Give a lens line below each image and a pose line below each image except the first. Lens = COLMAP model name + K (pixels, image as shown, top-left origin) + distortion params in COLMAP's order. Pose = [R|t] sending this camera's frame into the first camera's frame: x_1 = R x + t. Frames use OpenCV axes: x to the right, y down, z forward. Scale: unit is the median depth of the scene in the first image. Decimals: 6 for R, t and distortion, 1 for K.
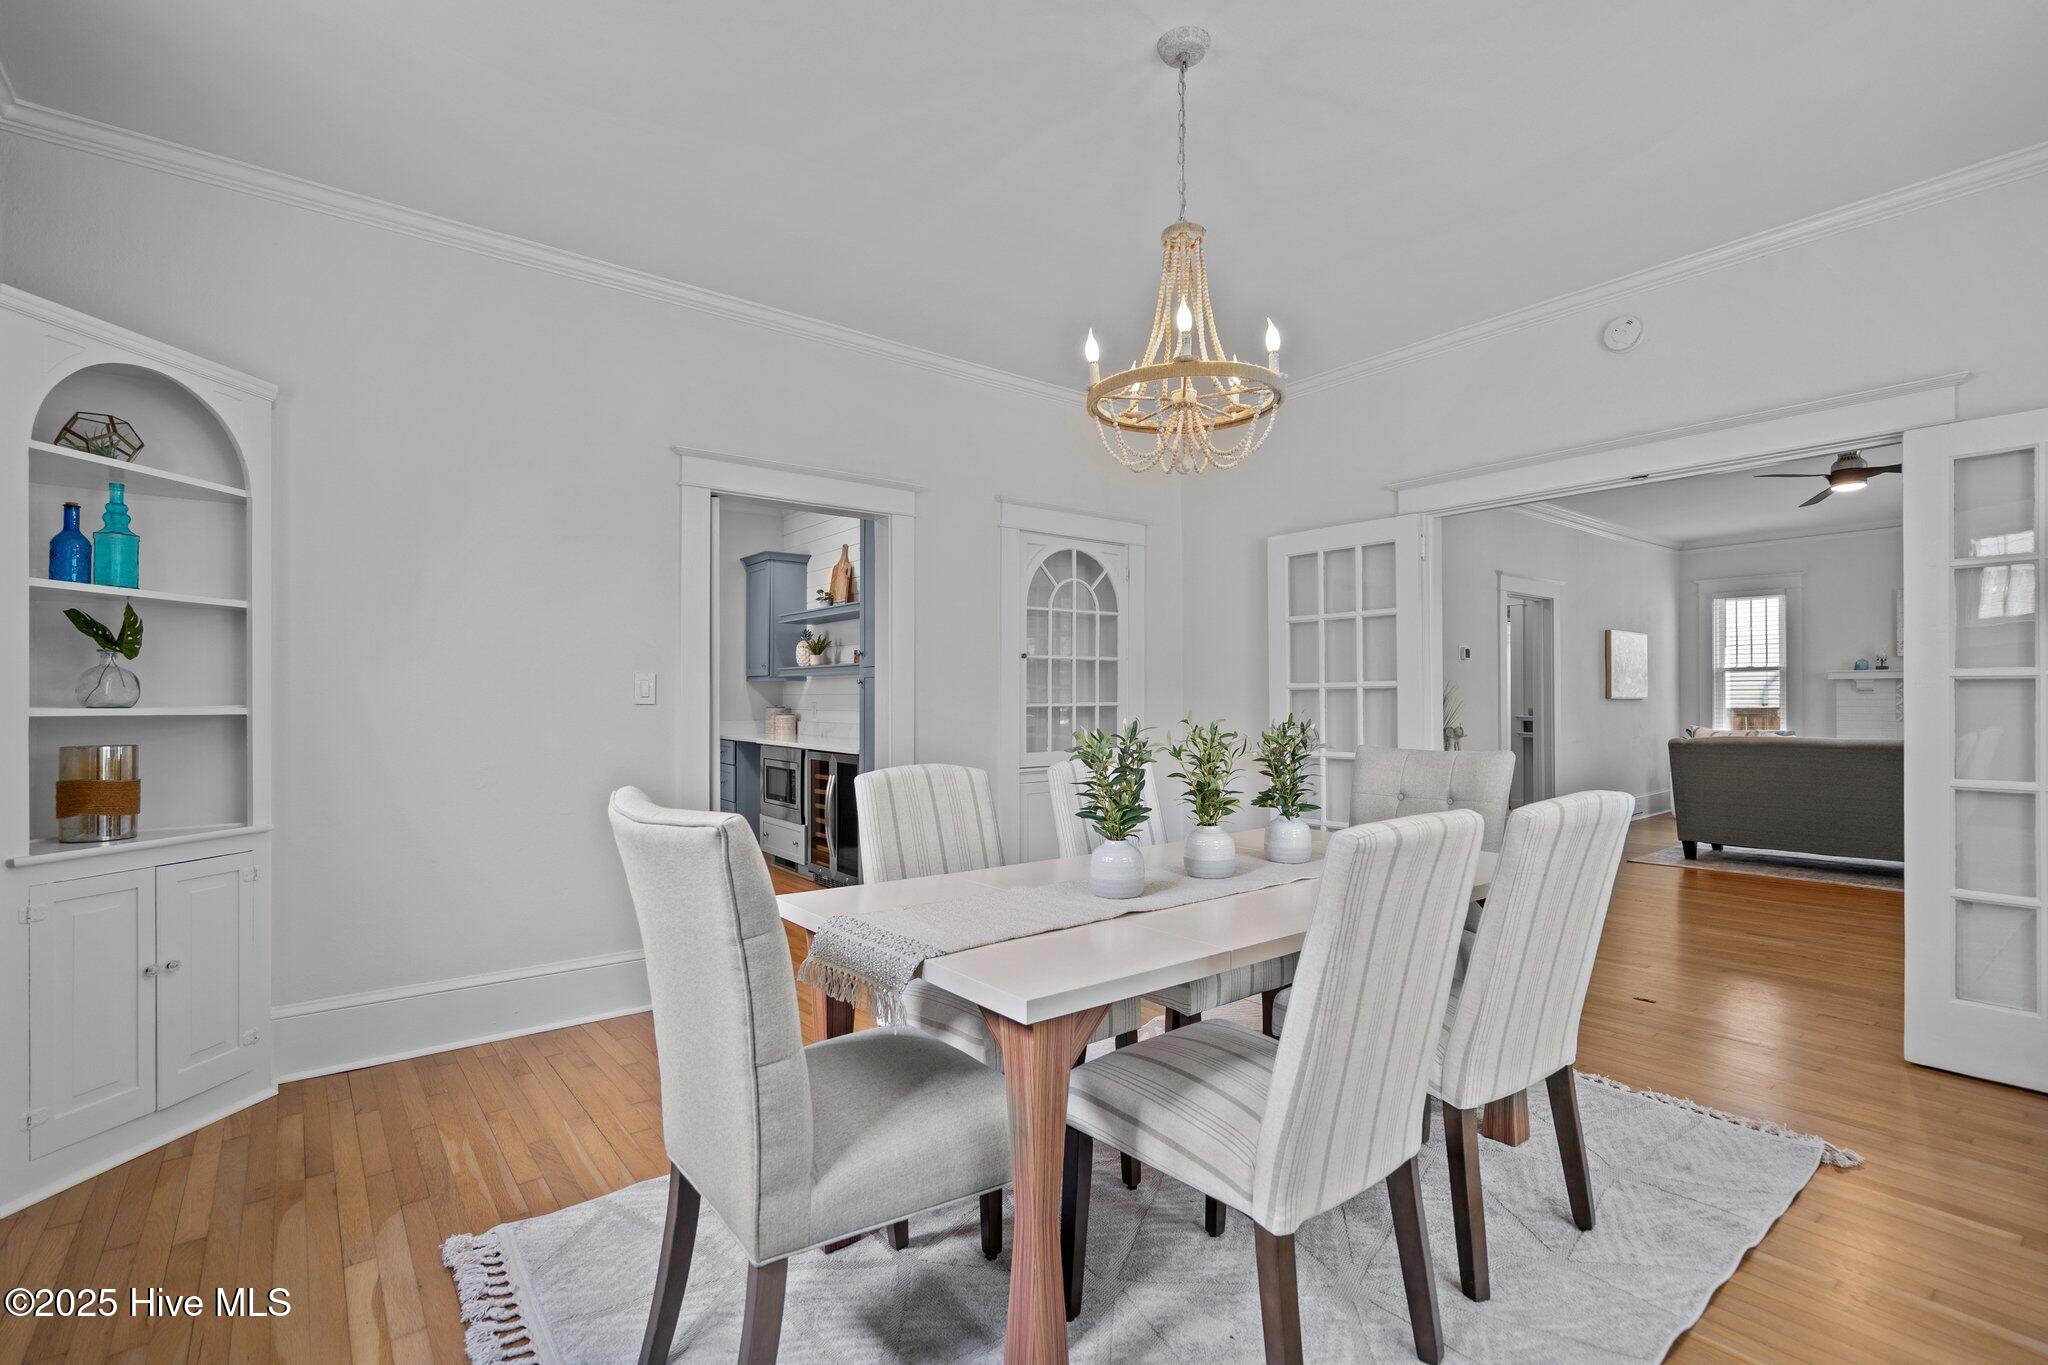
lens RADIAL K [[933.4, 0, 1023.4], [0, 933.4, 694.6], [0, 0, 1]] dist [0.000982, 0.000612]
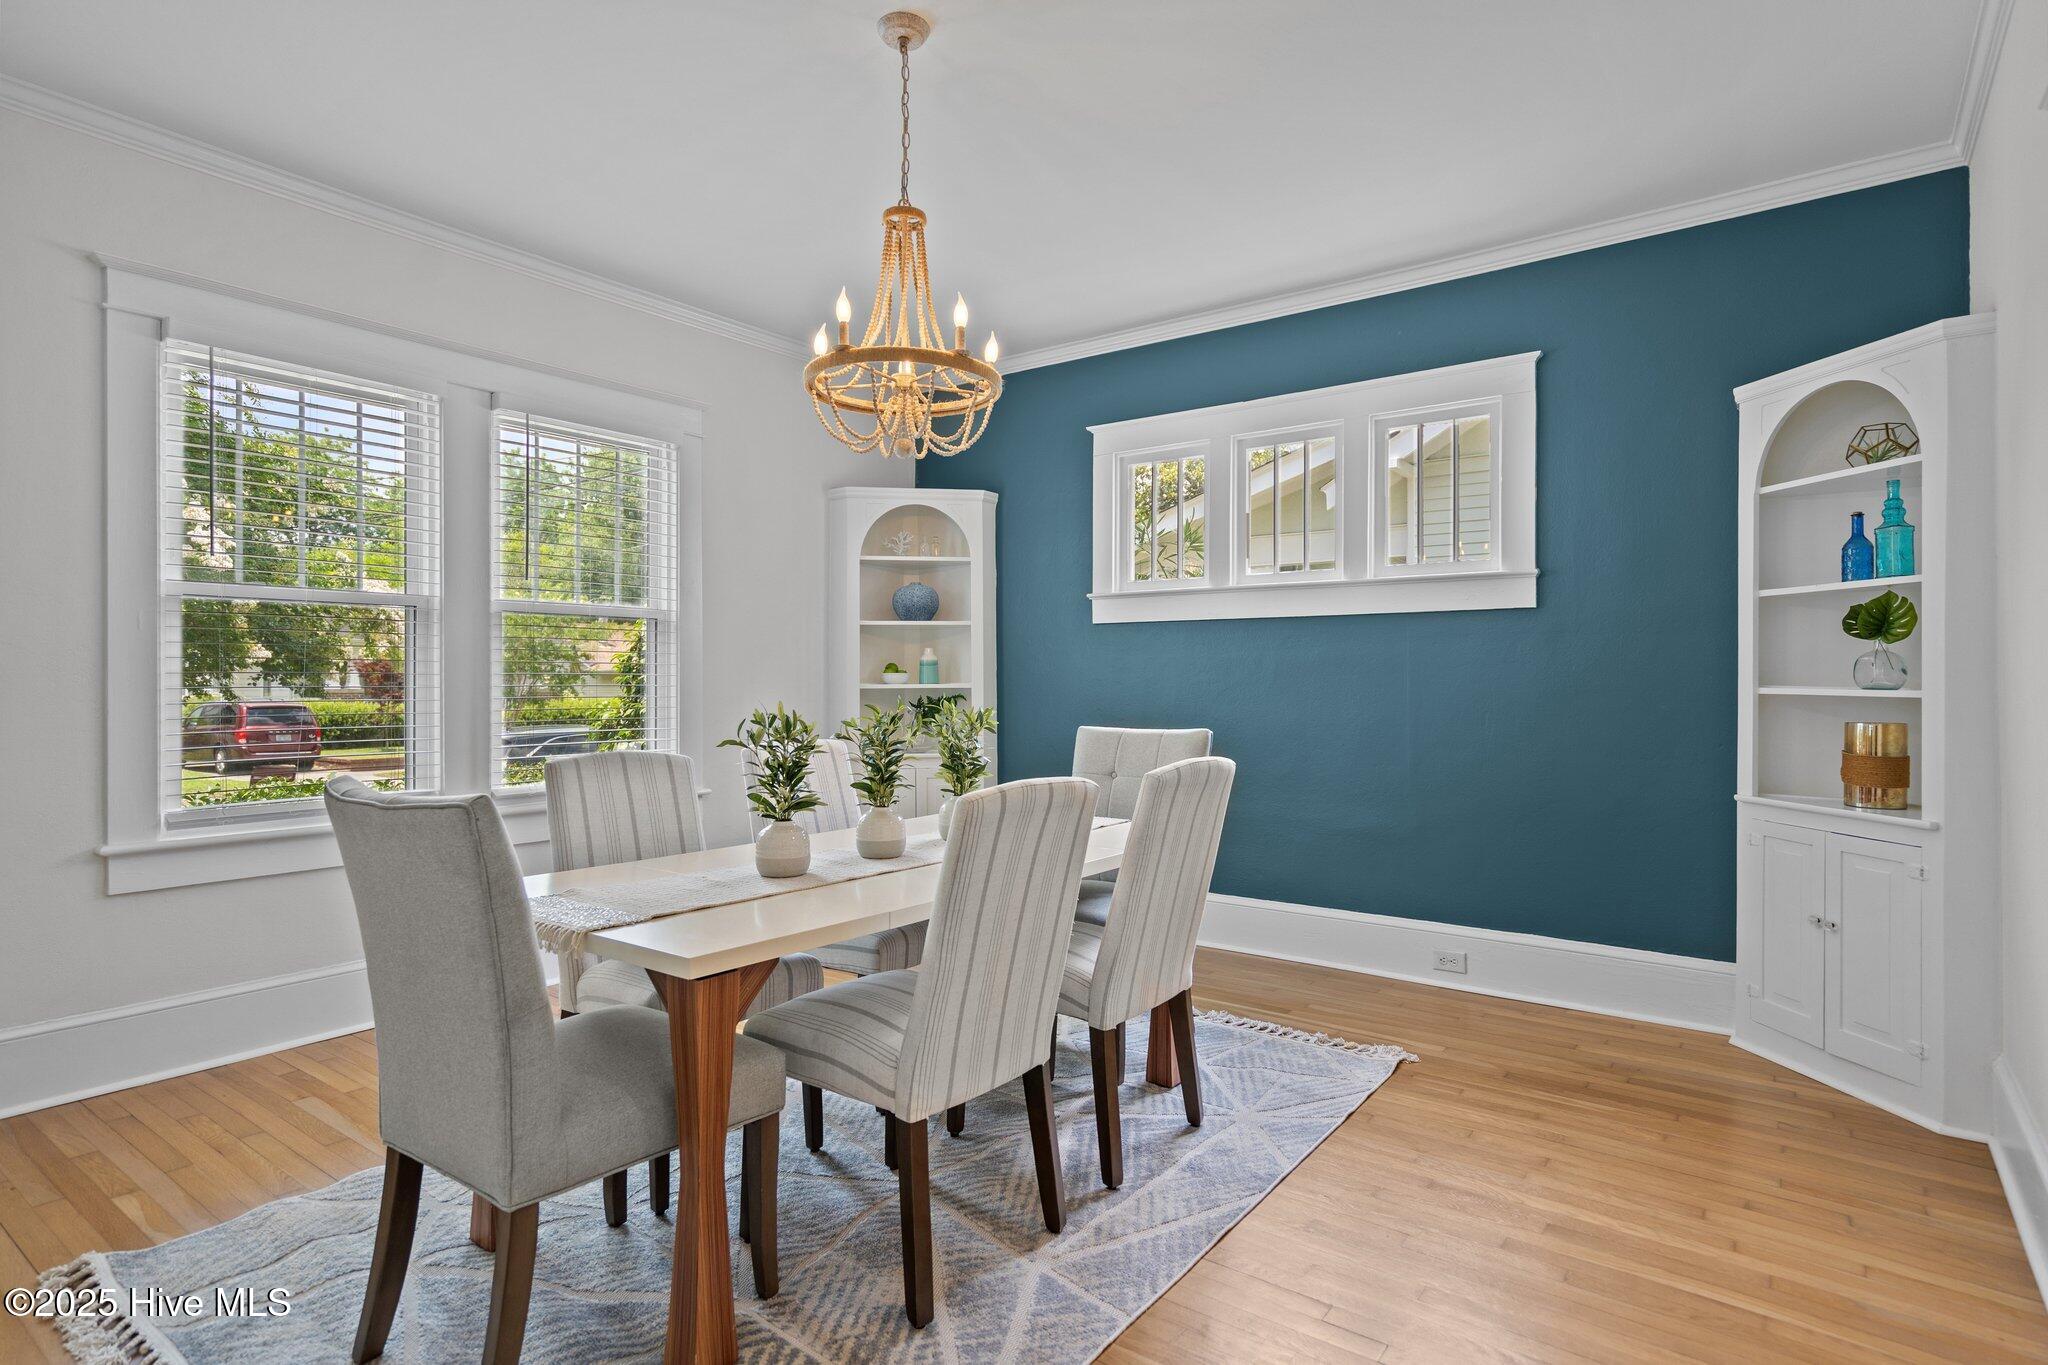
lens RADIAL K [[1078.6, 0, 1024.0], [0, 1078.6, 682.5], [0, 0, 1]] dist [-0.003188, -0.000176]
pose [[-0.967170, 0.000417, -0.254131, 0.321576], [0.000466, 1.000000, -0.000131, 0.006151], [0.254131, -0.000245, -0.967170, 2.005738]]
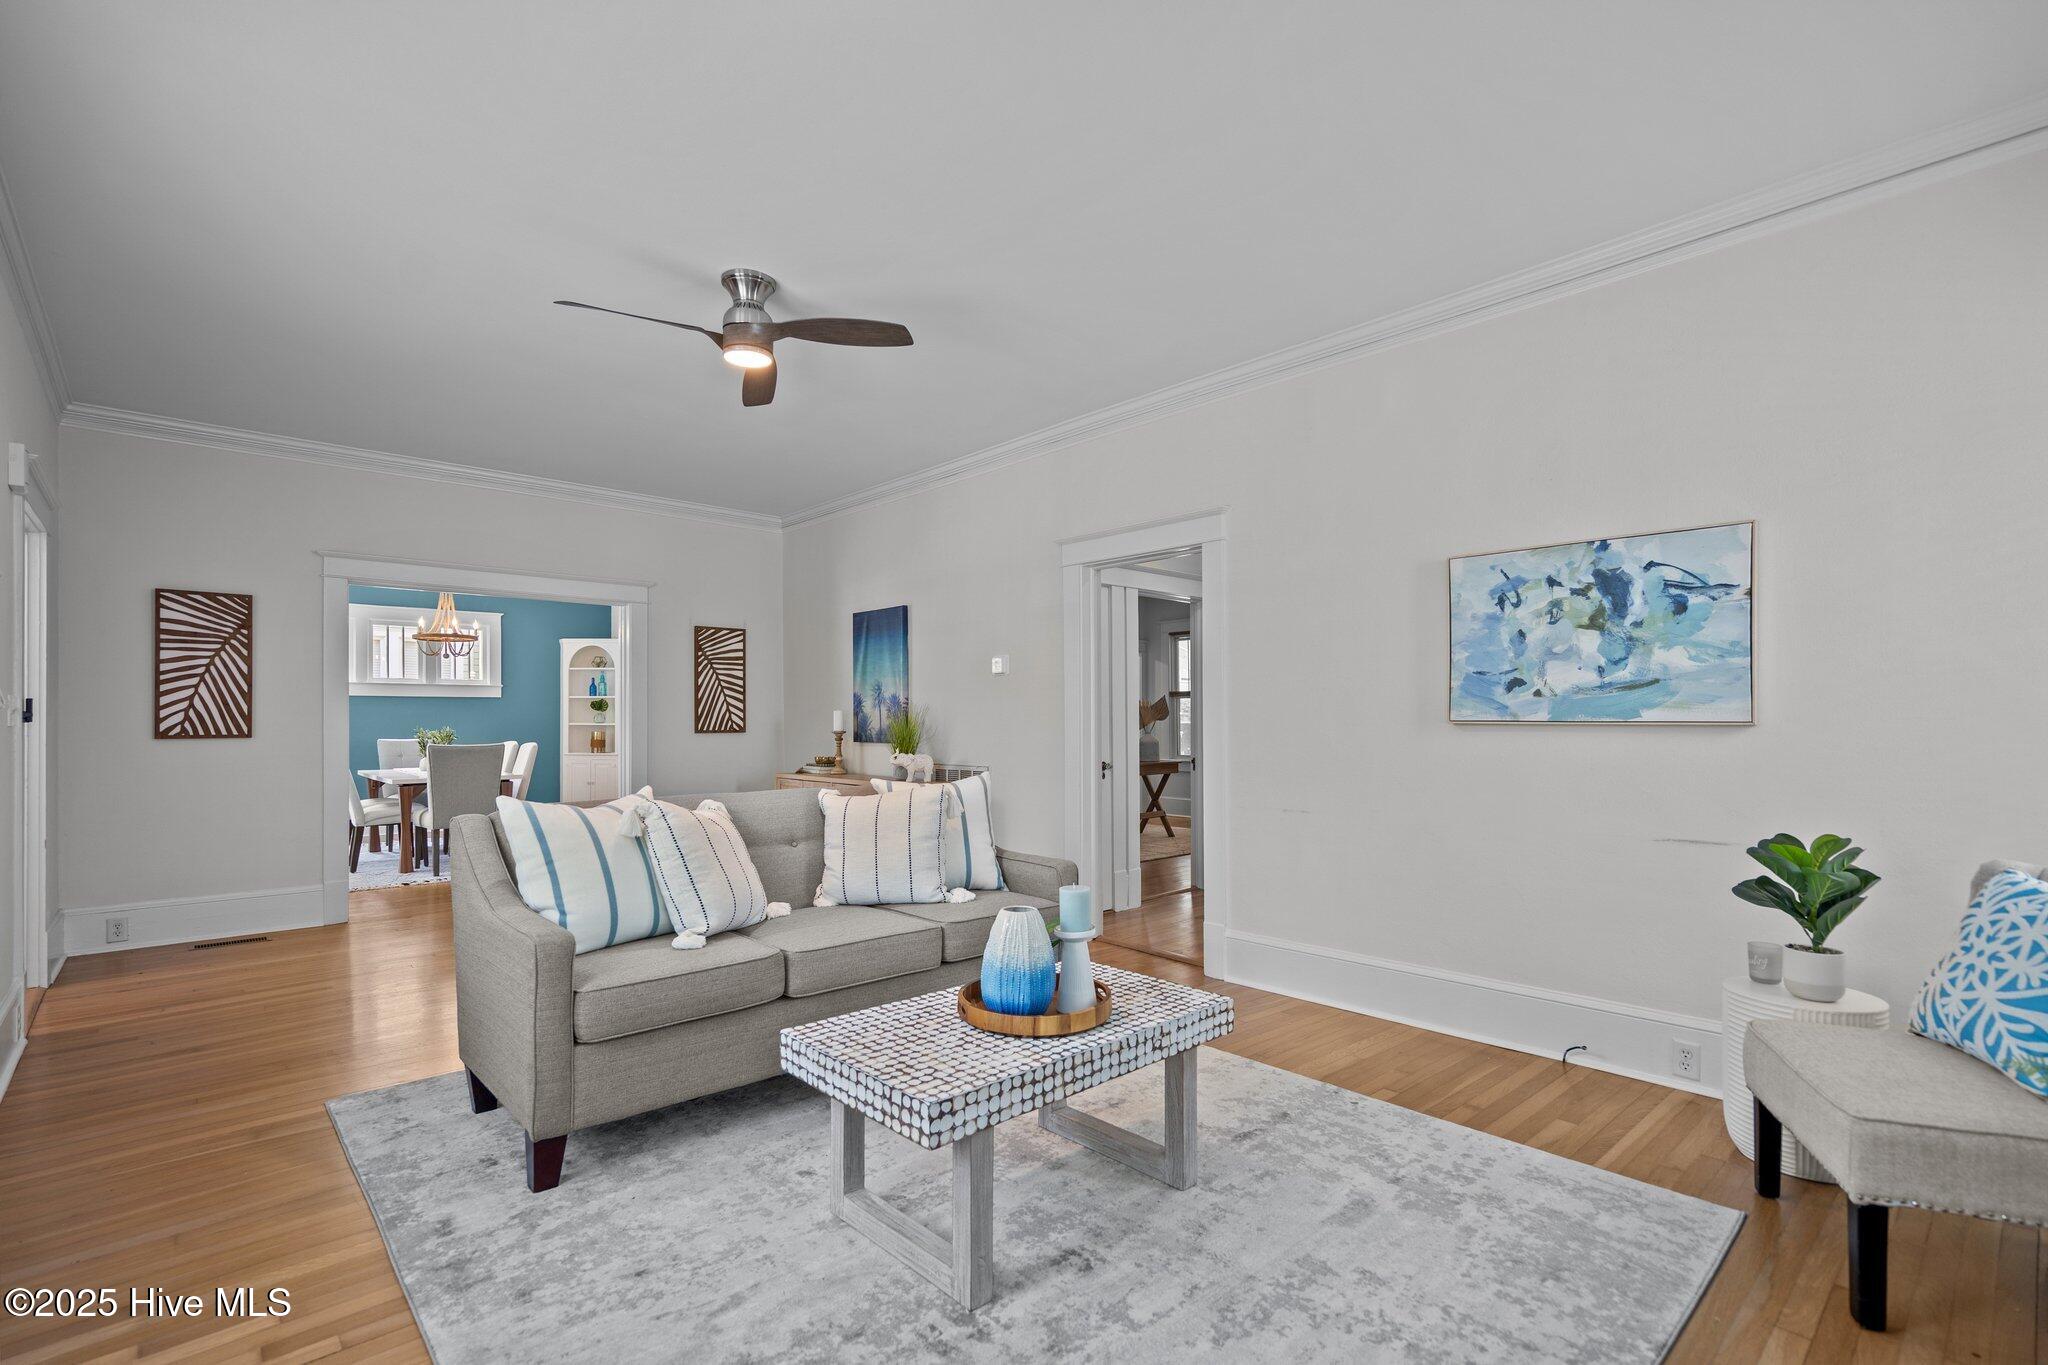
lens RADIAL K [[933.4, 0, 1023.4], [0, 933.4, 694.6], [0, 0, 1]] dist [0.000982, 0.000612]
pose [[0.075567, -0.019214, -0.996956, 3.533243], [0.012361, 0.999756, -0.018331, -0.014010], [0.997064, -0.010938, 0.075786, 2.697927]]
